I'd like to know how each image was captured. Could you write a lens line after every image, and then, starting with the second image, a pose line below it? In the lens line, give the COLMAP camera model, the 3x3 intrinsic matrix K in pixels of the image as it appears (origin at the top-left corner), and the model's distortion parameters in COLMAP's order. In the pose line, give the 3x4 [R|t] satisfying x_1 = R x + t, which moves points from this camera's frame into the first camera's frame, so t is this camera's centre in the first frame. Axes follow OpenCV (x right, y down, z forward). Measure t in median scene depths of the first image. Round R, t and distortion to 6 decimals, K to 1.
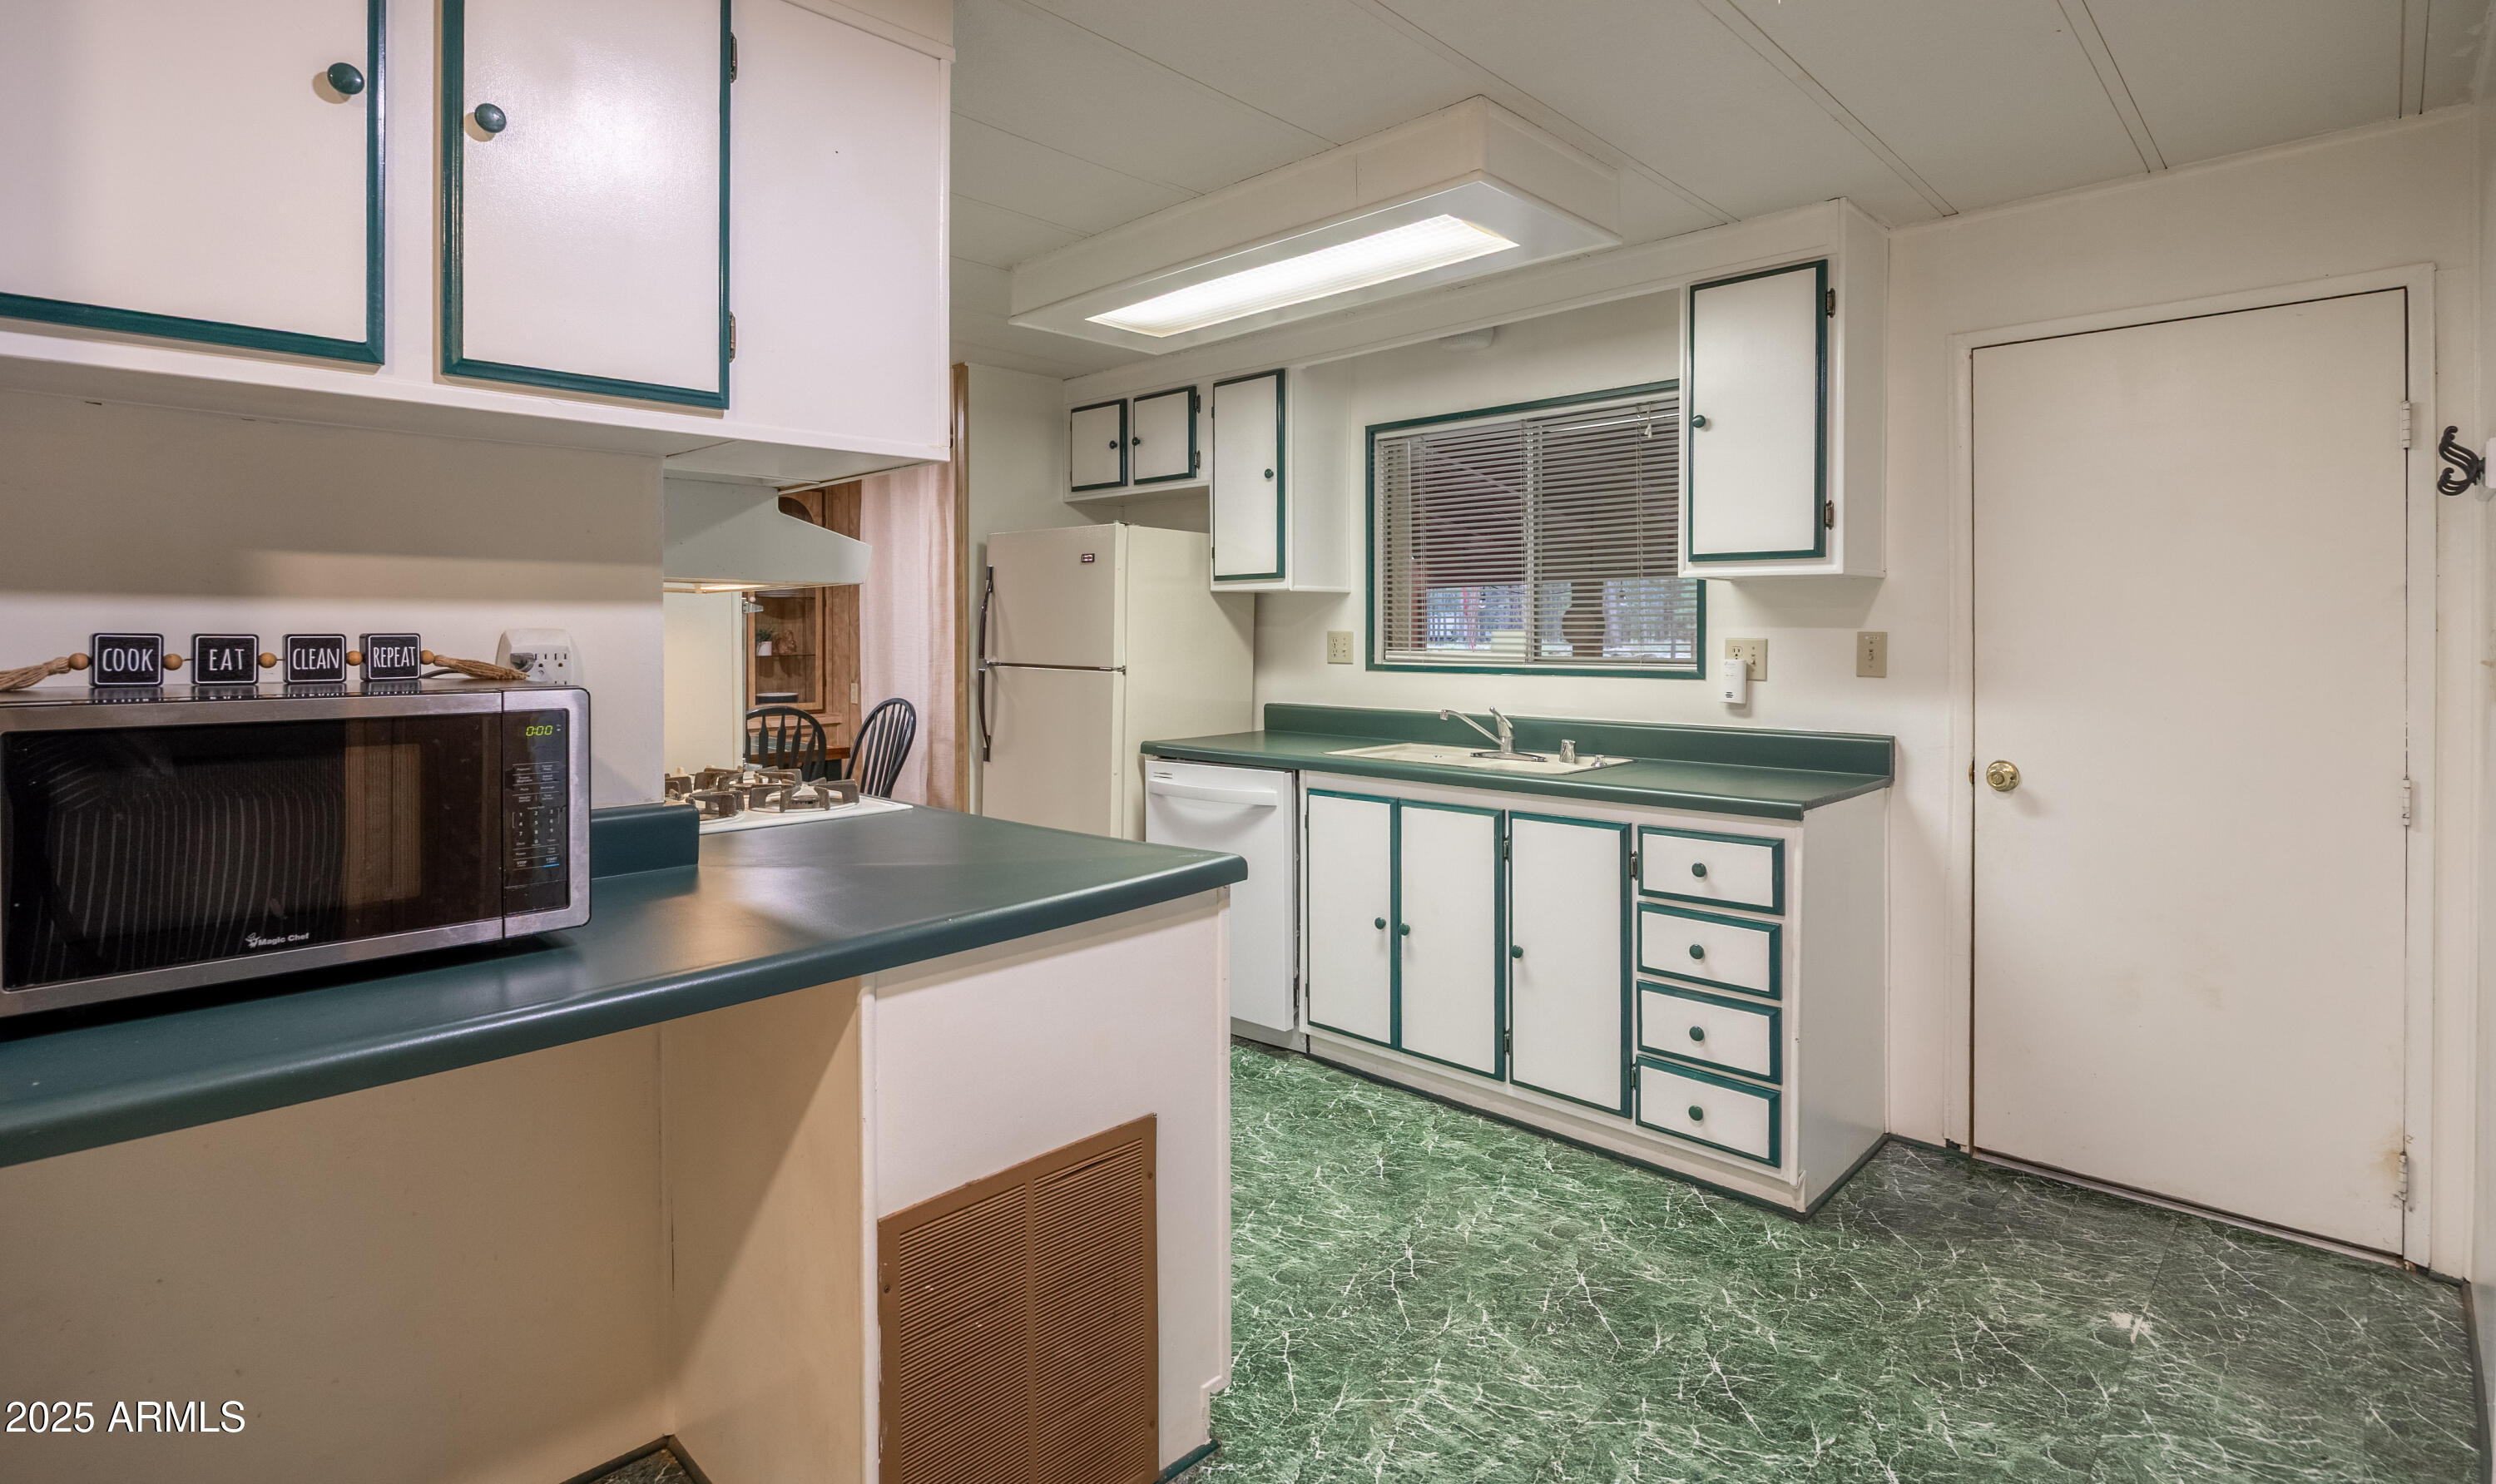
lens RADIAL K [[1186.8, 0, 1245.4], [0, 1186.8, 644.9], [0, 0, 1]] dist [0.001507, -0.000080]
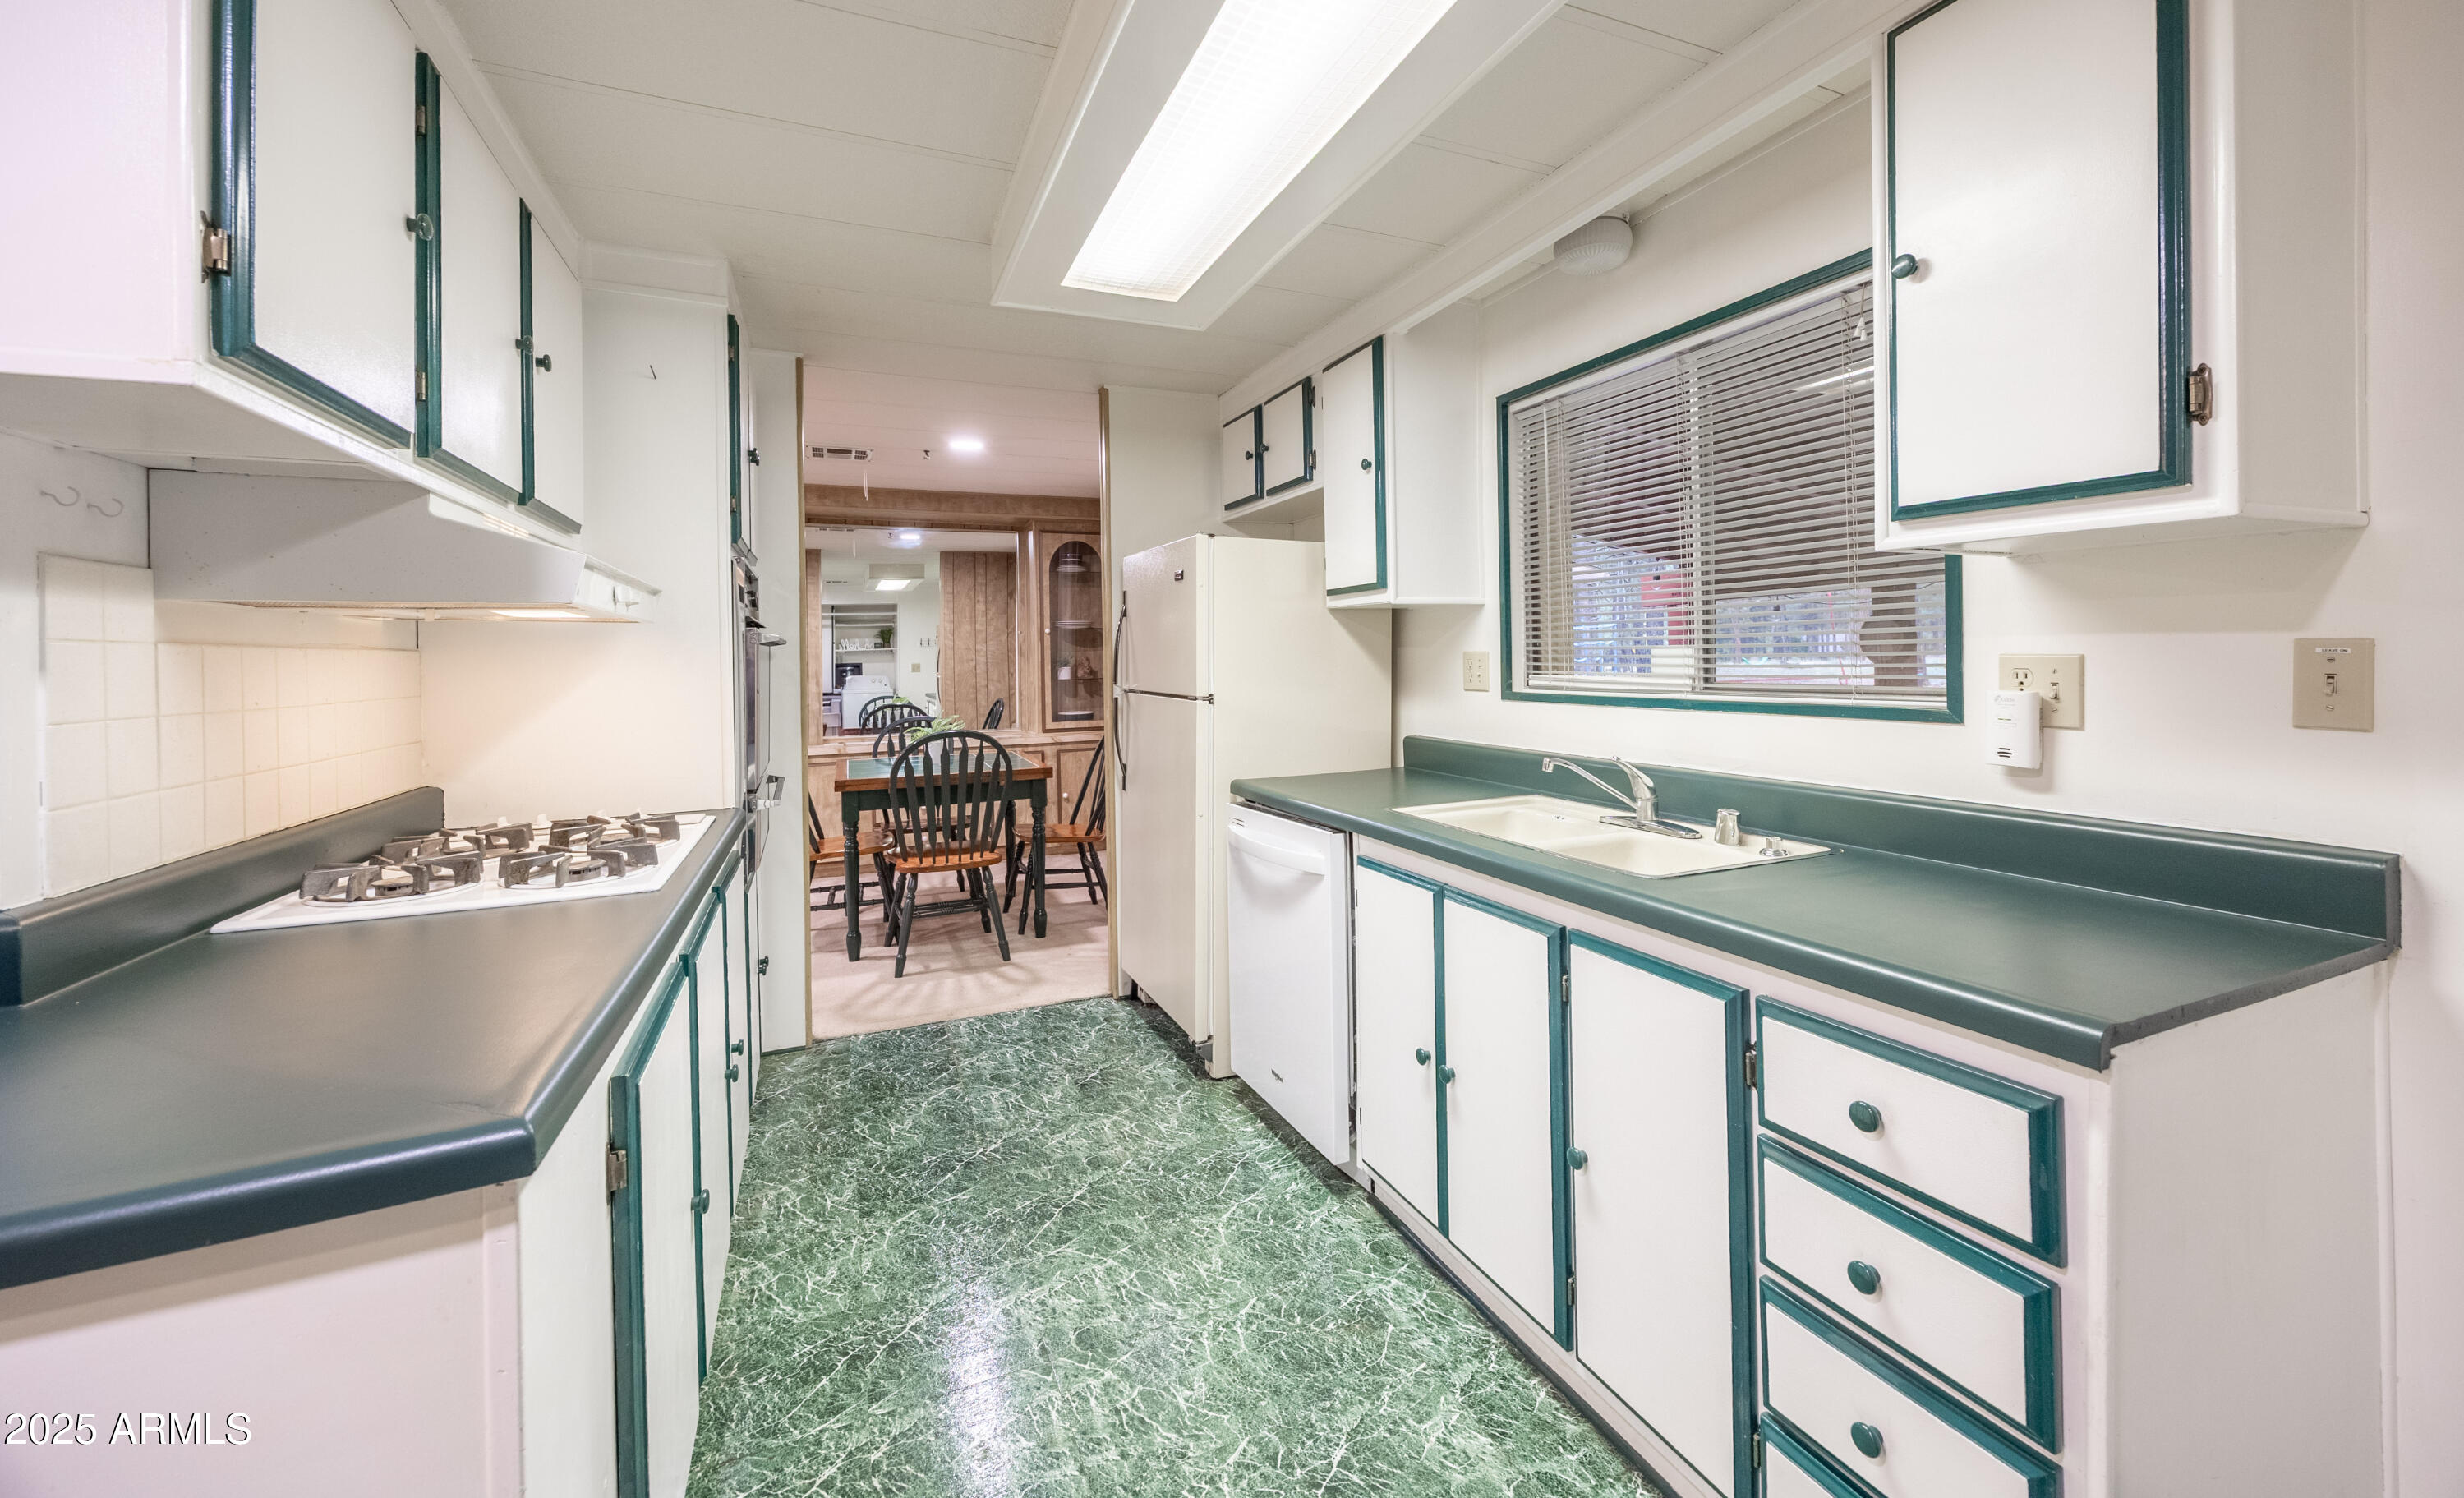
lens RADIAL K [[952.2, 0, 1251.1], [0, 952.2, 660.2], [0, 0, 1]] dist [0.000251, -0.000295]
pose [[0.925992, -0.012640, -0.377332, 0.228728], [0.011273, 0.999919, -0.005831, -0.003927], [0.377375, 0.001145, 0.926060, 0.407666]]
